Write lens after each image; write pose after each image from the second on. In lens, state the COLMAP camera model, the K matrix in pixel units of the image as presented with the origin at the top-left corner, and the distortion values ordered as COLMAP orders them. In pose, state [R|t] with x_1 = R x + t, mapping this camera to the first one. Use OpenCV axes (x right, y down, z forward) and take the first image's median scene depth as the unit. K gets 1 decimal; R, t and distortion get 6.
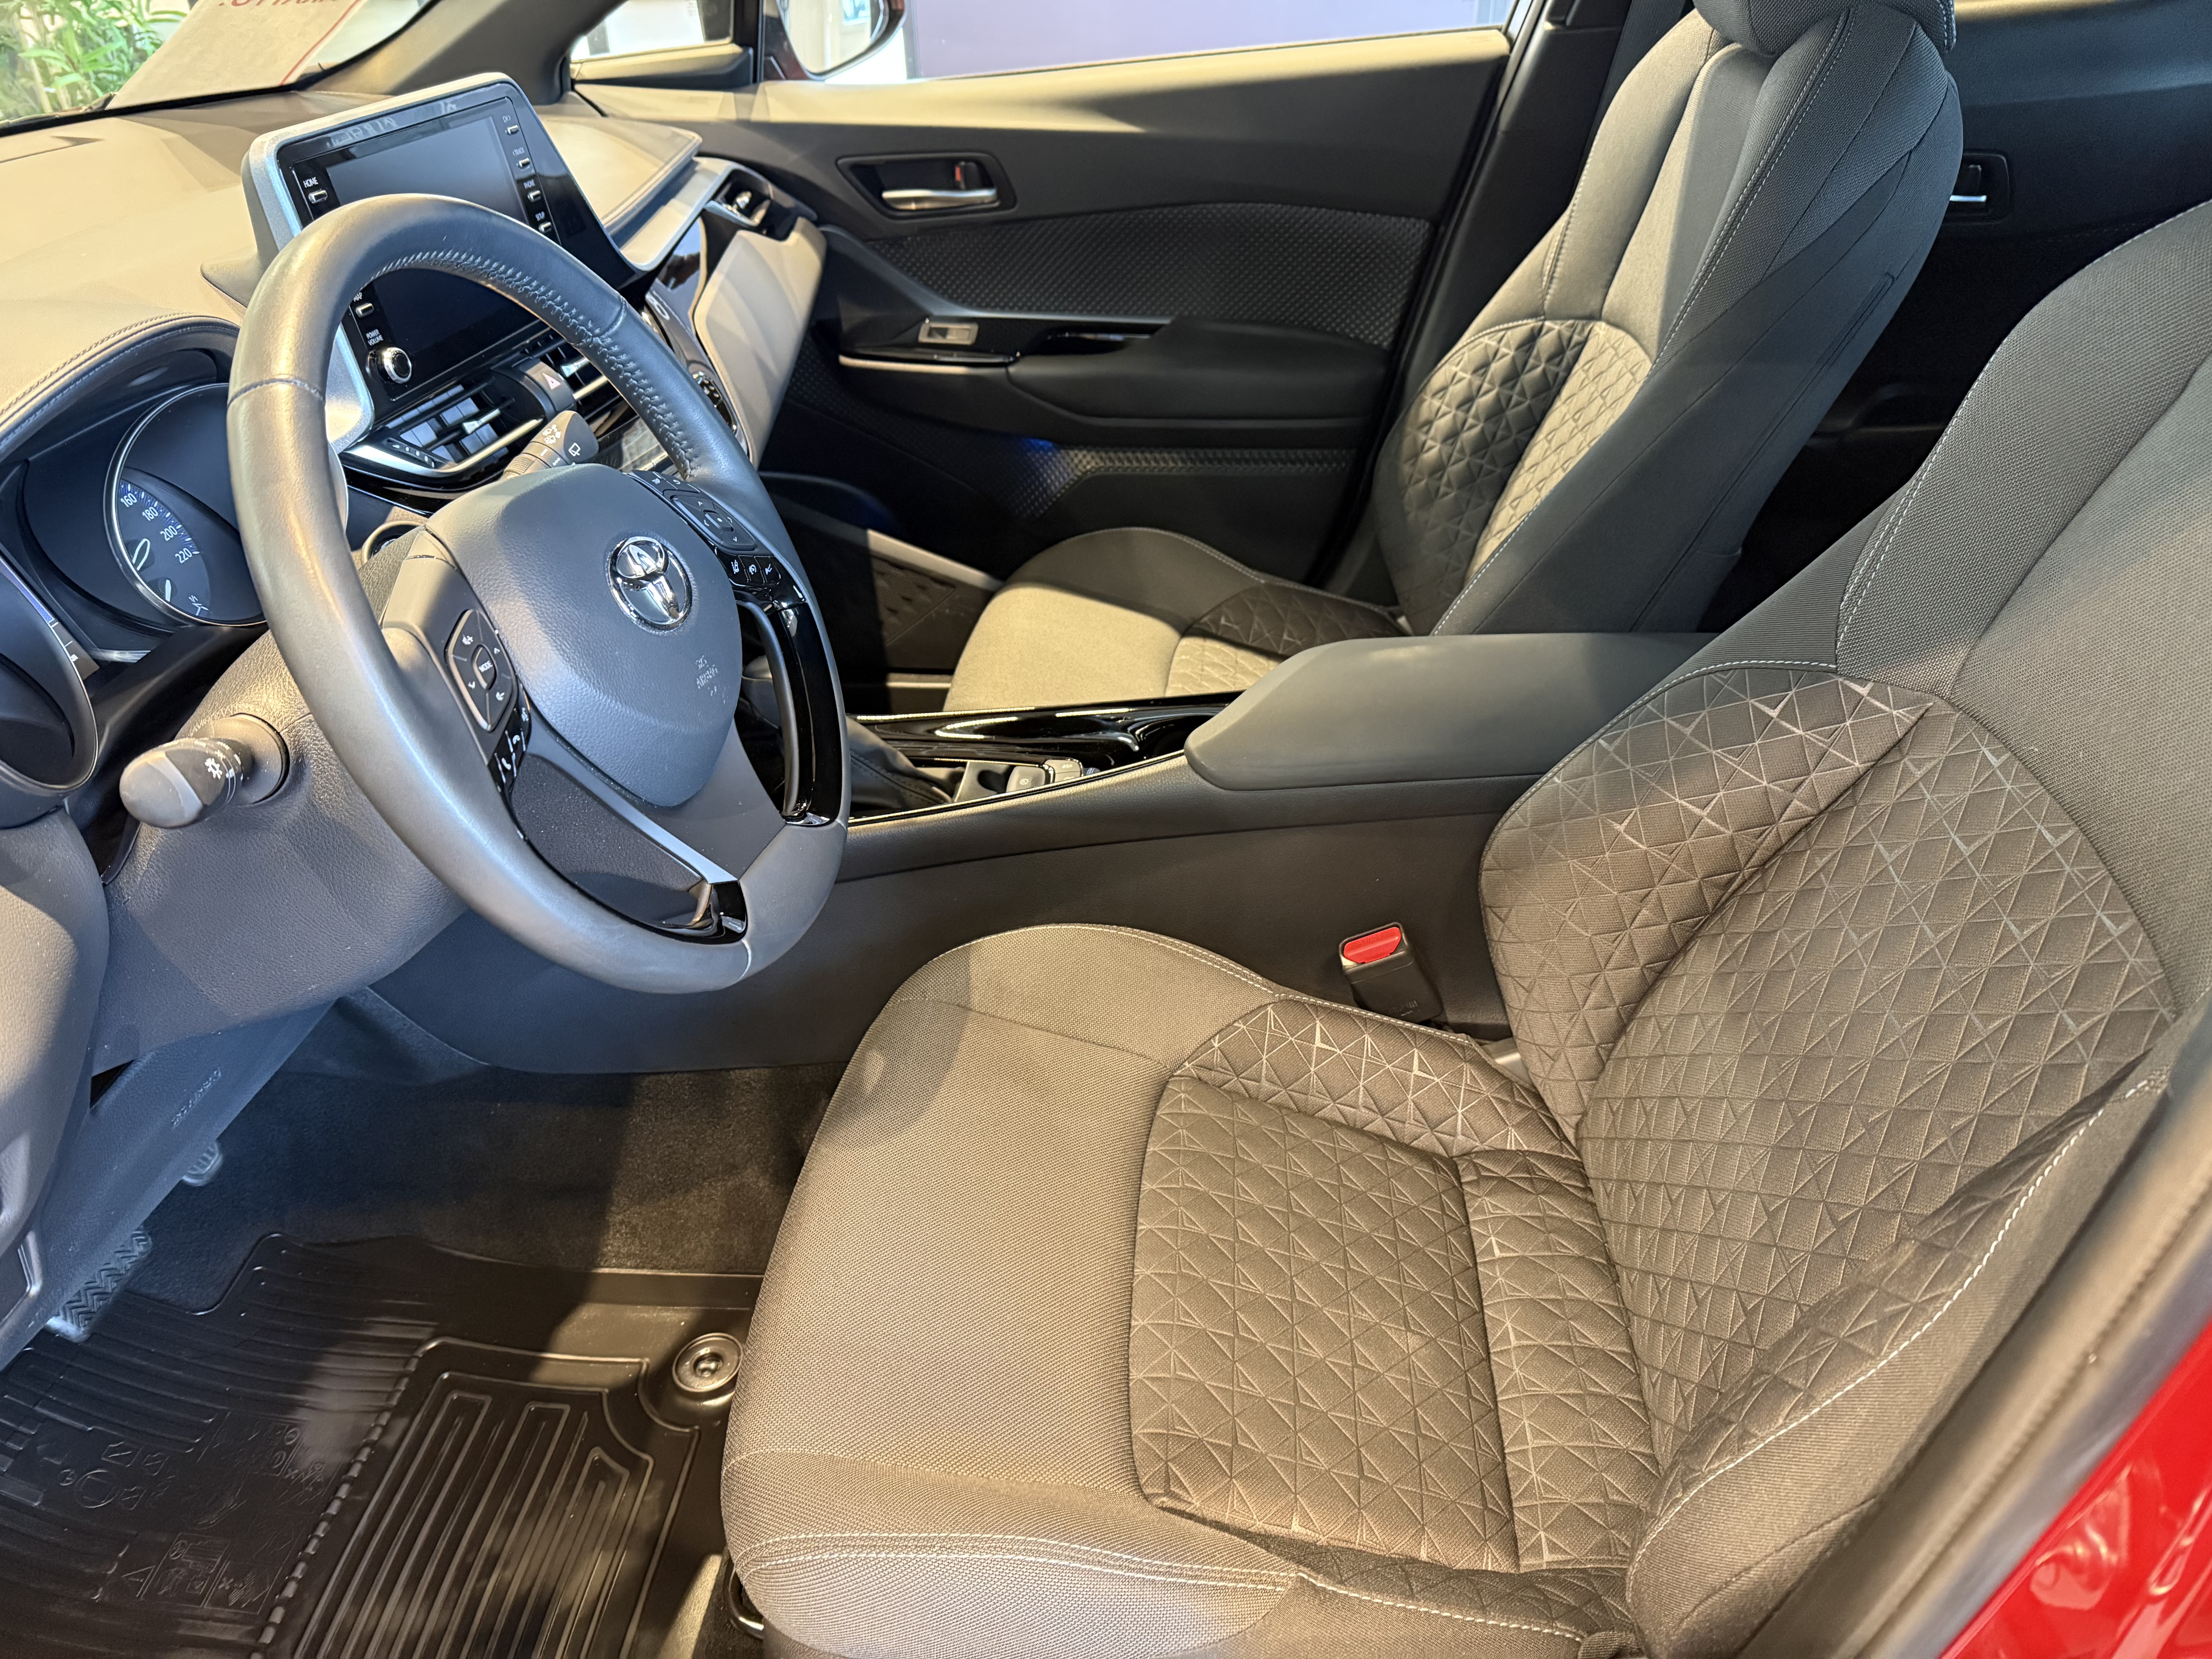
lens RADIAL K [[1564.7, 0, 1106.0], [0, 1564.7, 829.5], [0, 0, 1]] dist [0.064764, -0.224402]
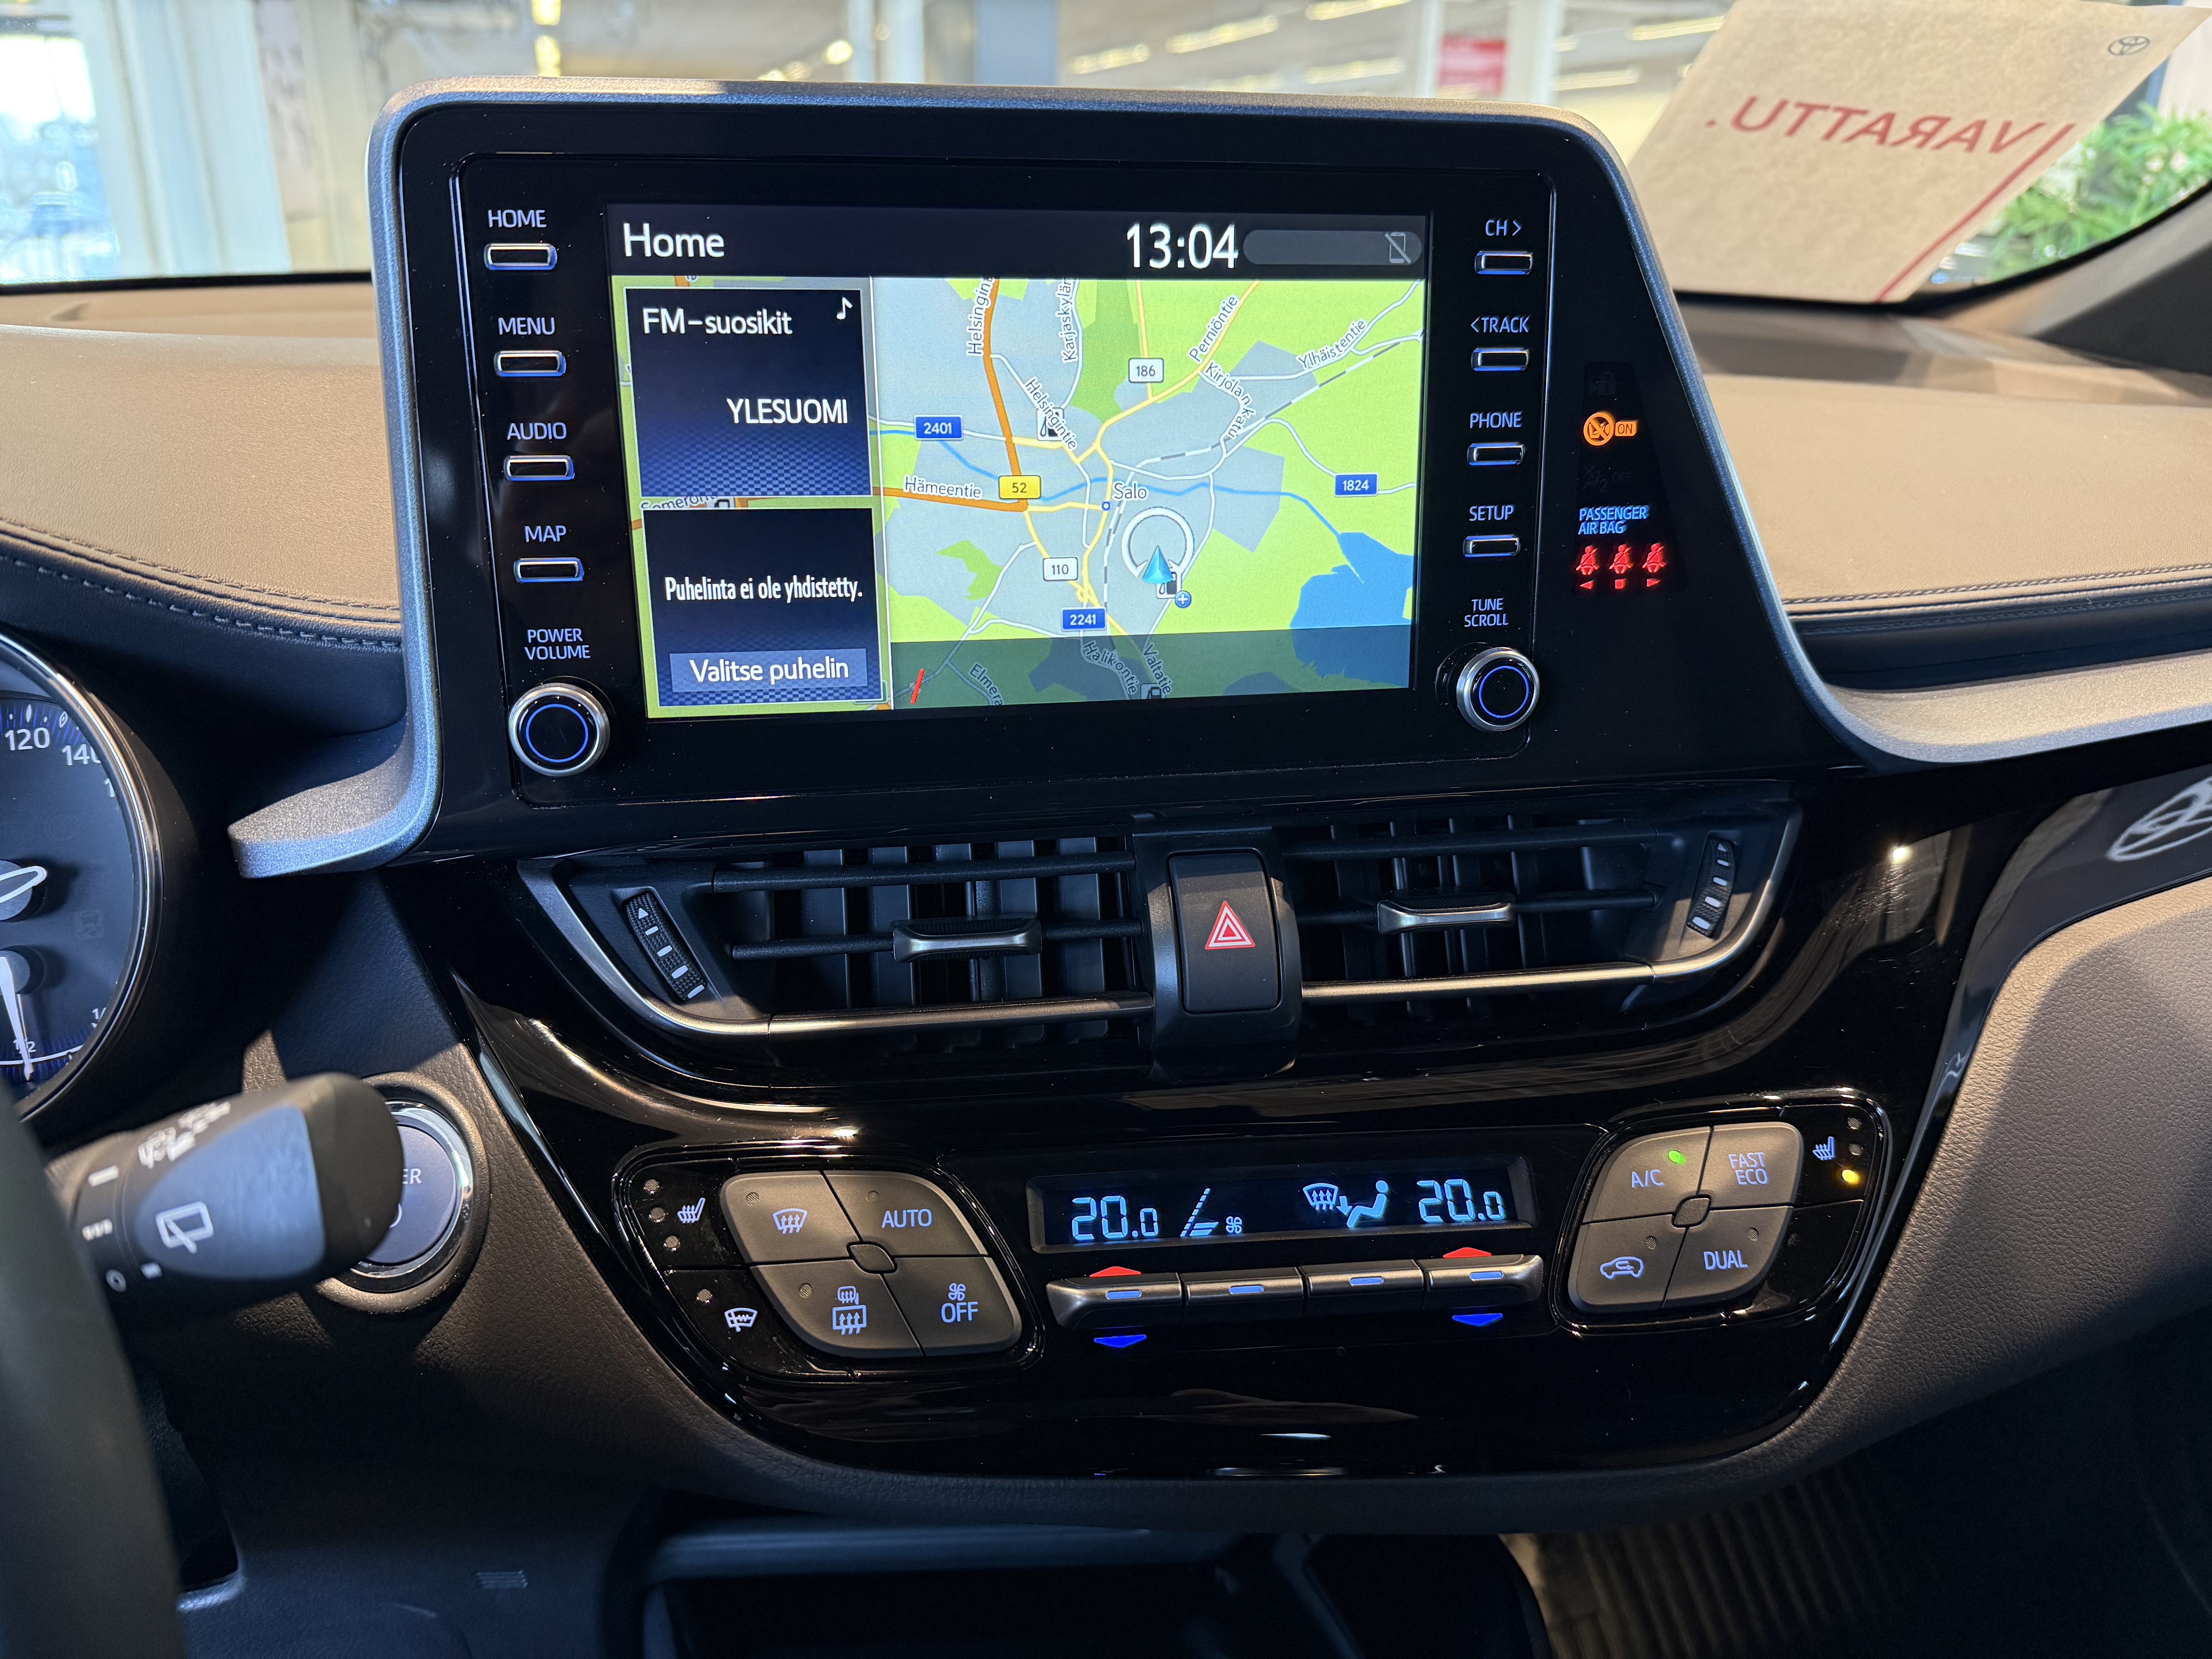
lens RADIAL K [[1564.7, 0, 1106.0], [0, 1564.7, 829.5], [0, 0, 1]] dist [0.064764, -0.224402]
pose [[0.352981, 0.335211, -0.873520, -0.042290], [-0.510648, 0.851326, 0.120346, -0.220569], [0.783992, 0.403581, 0.471677, 0.531904]]
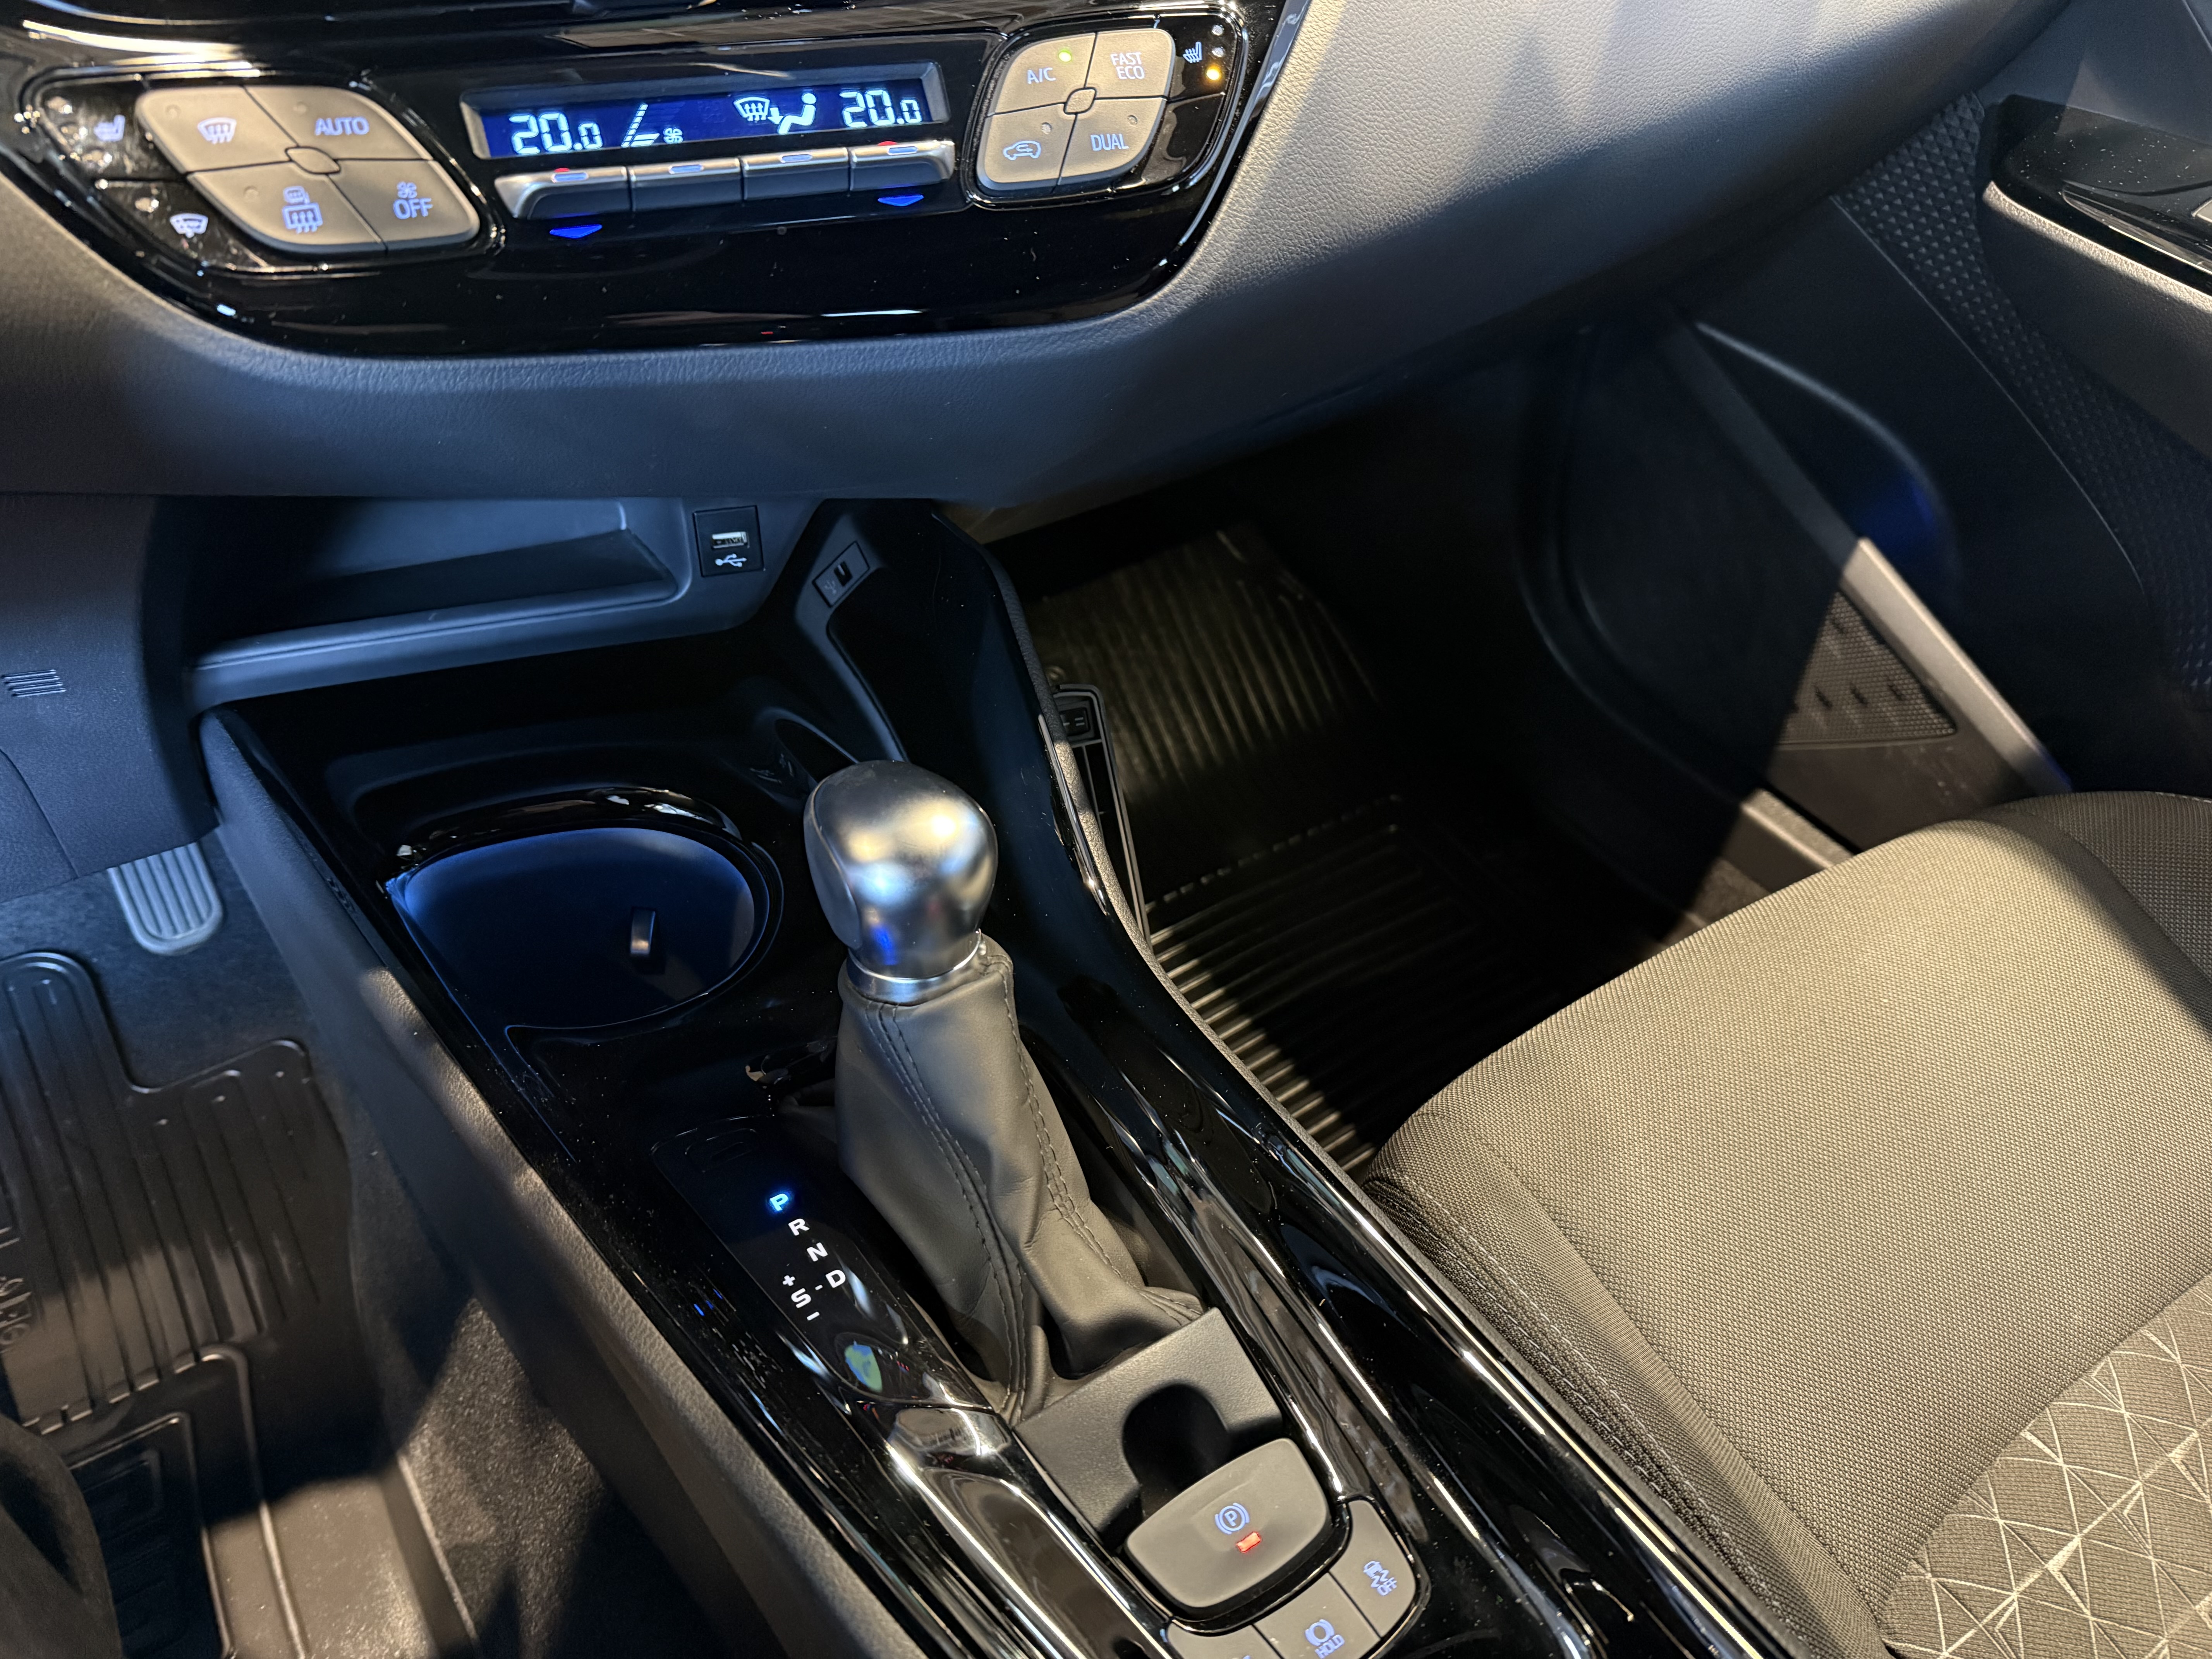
lens RADIAL K [[1535.6, 0, 1106.0], [0, 1535.6, 829.5], [0, 0, 1]] dist [-0.004156, -0.030970]
pose [[0.613962, 0.578463, -0.537058, 0.015061], [-0.483815, 0.813385, 0.322998, -0.176451], [0.623678, 0.061528, 0.779256, 0.539940]]
